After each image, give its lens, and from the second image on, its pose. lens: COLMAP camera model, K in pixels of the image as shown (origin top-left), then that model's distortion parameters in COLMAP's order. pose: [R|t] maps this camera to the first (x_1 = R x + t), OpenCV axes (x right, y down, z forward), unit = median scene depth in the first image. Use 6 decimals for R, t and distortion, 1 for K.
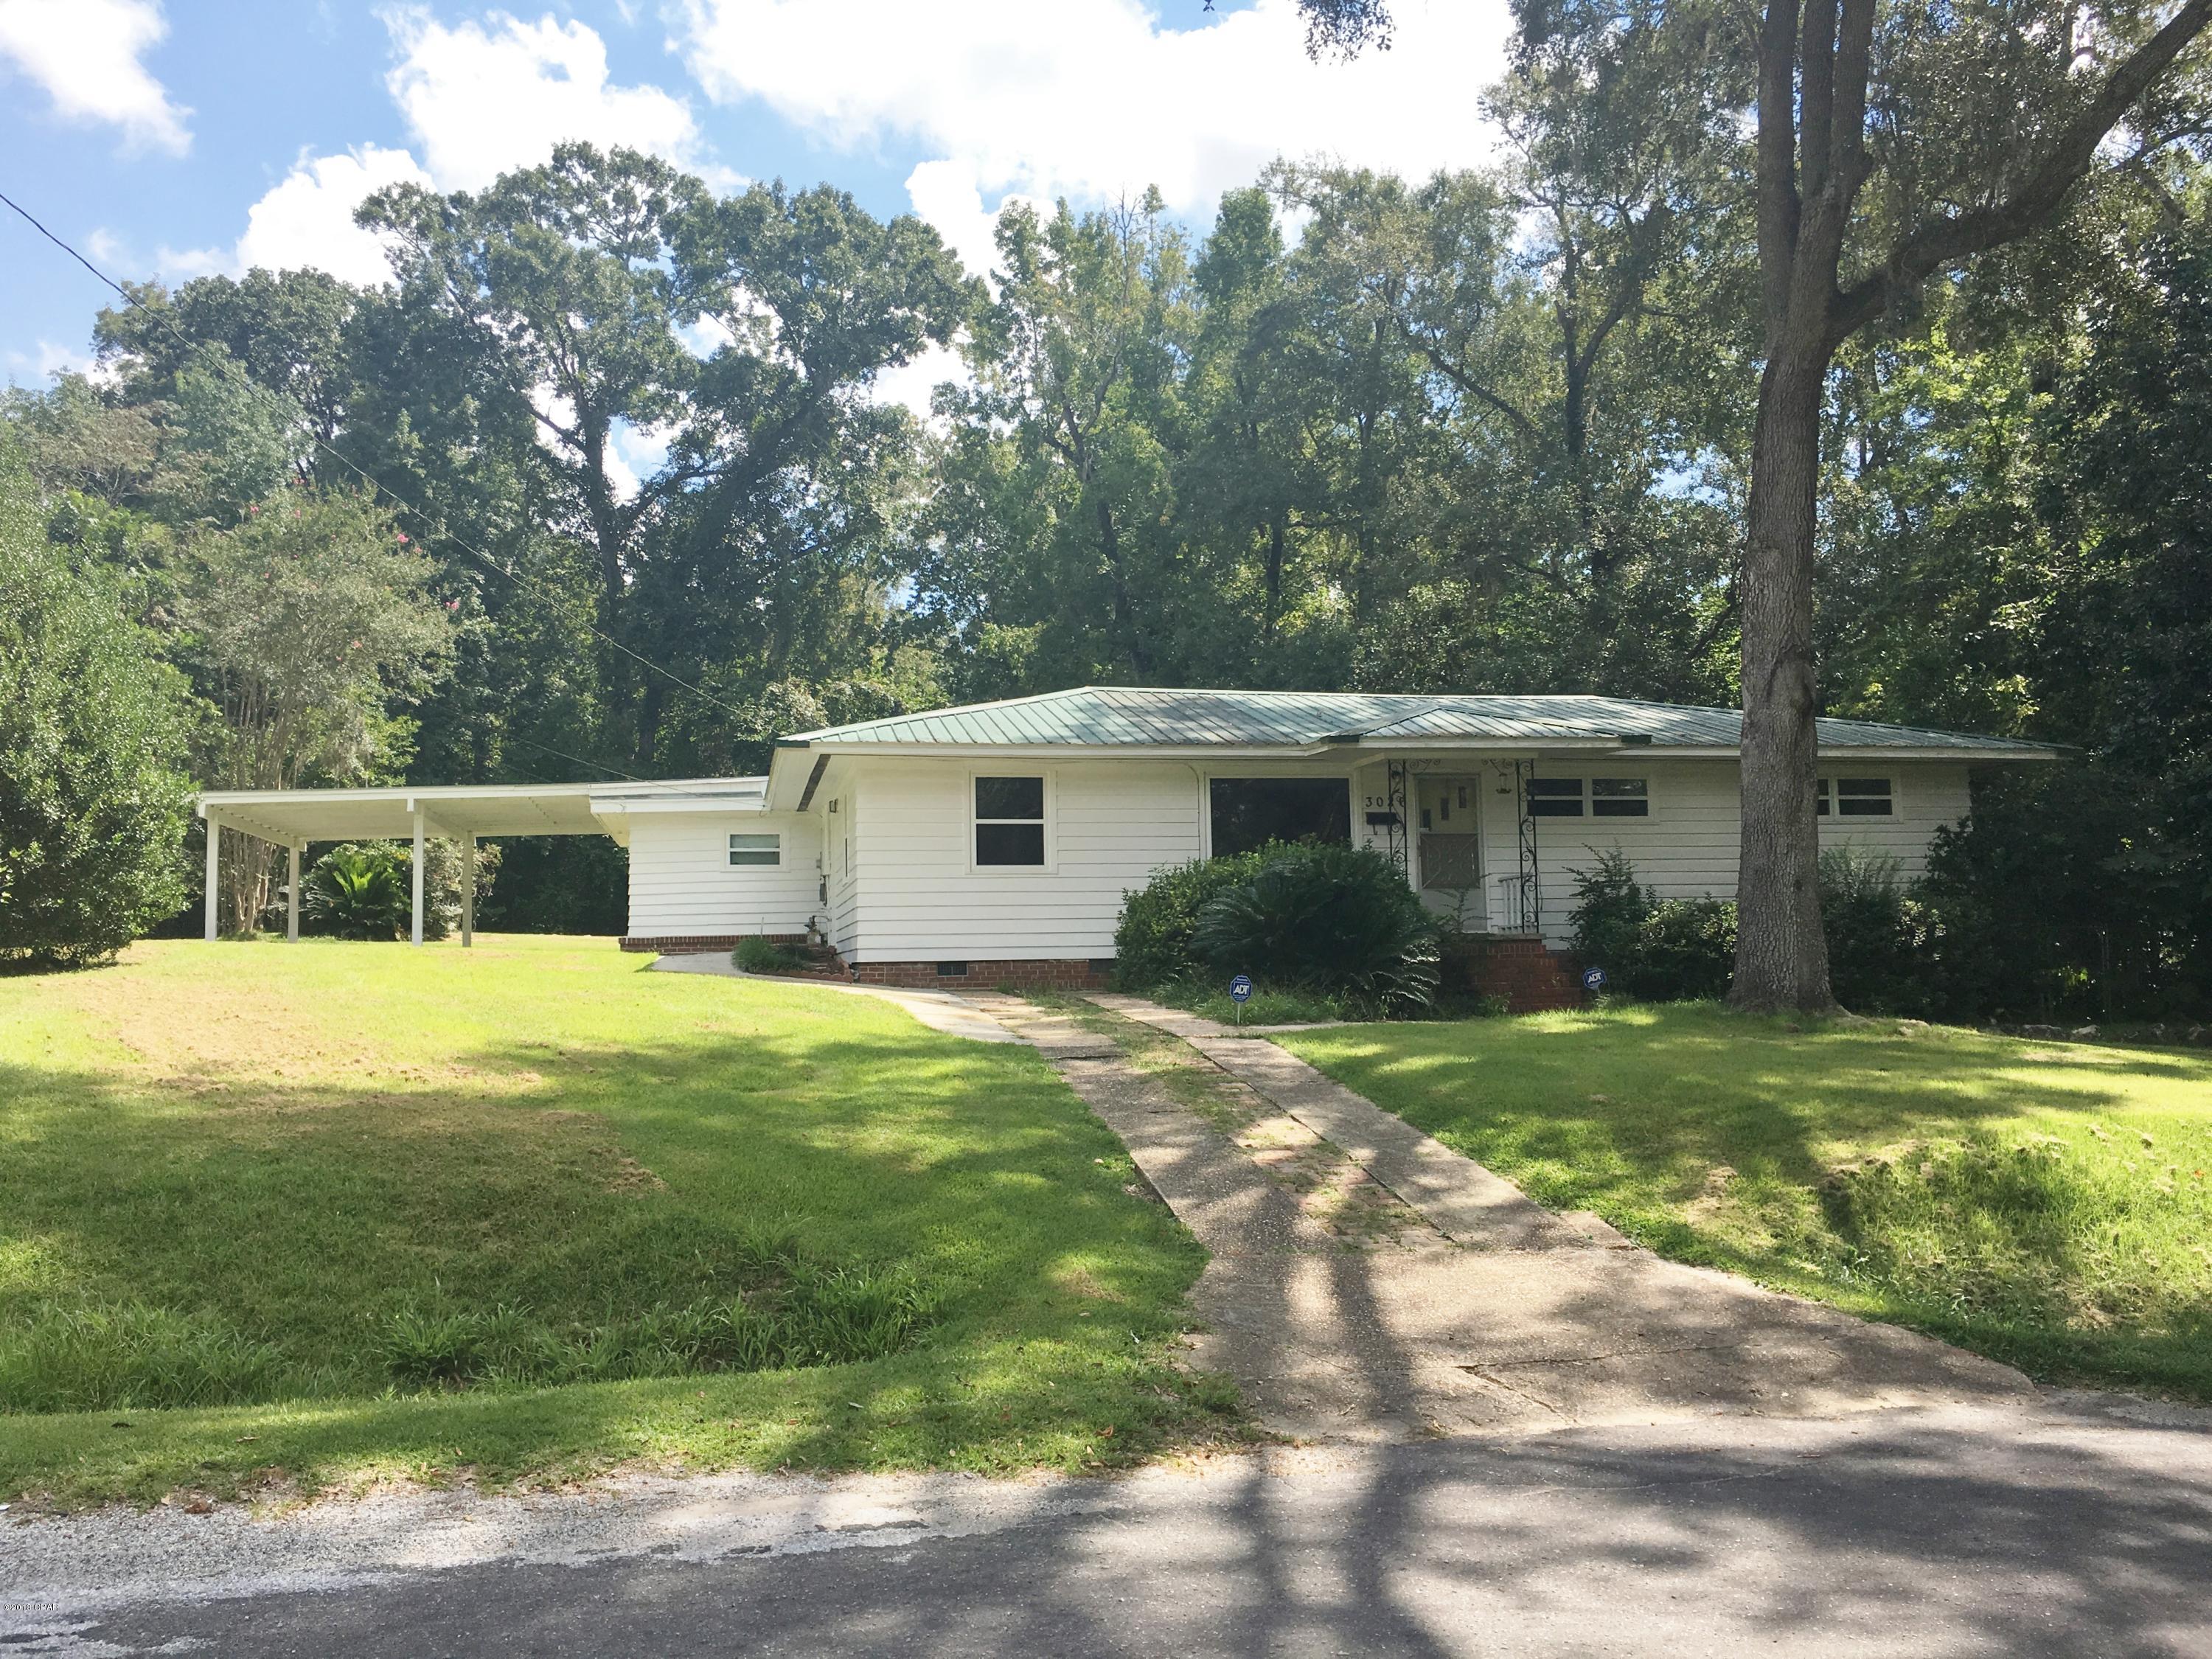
lens RADIAL K [[1877.9, 0, 1105.9], [0, 1877.9, 840.9], [0, 0, 1]] dist [0.088704, -0.121784]
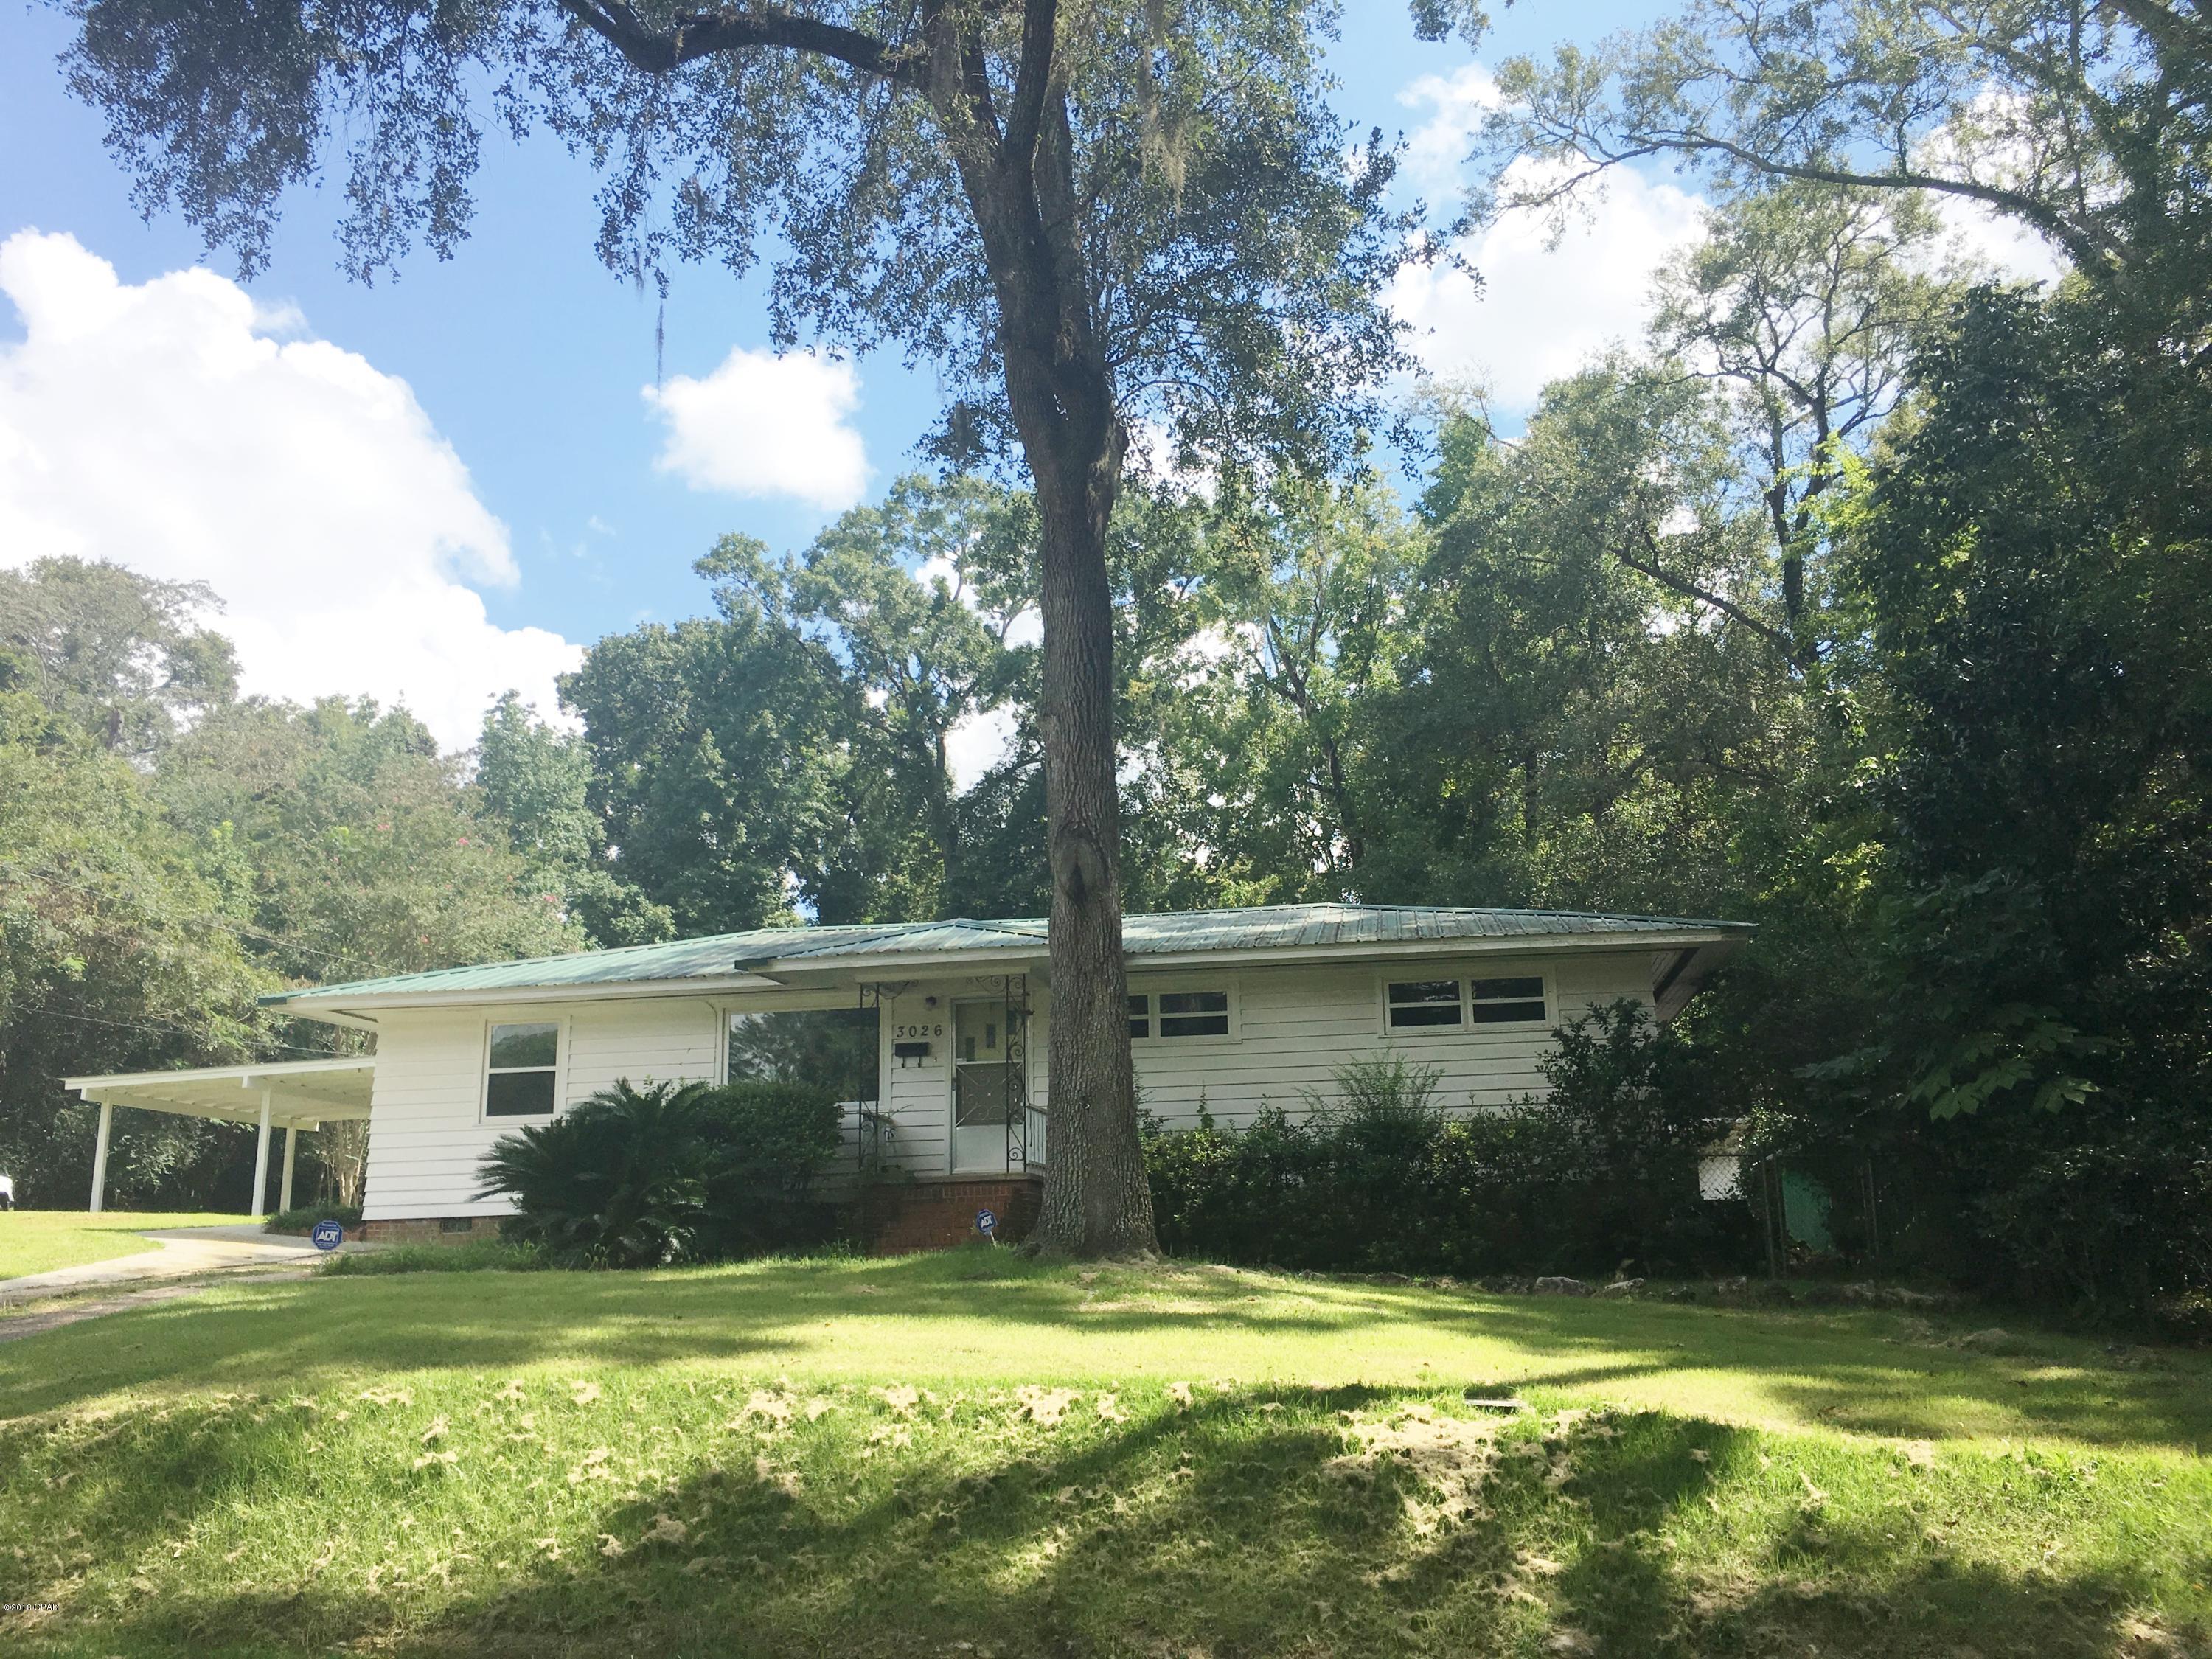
lens RADIAL K [[1877.9, 0, 1105.9], [0, 1877.9, 840.9], [0, 0, 1]] dist [0.088704, -0.121784]
pose [[0.930789, -0.083665, -0.355853, 0.516821], [0.030868, 0.987969, -0.151541, 0.026681], [0.364251, 0.130068, 0.922173, 0.160406]]
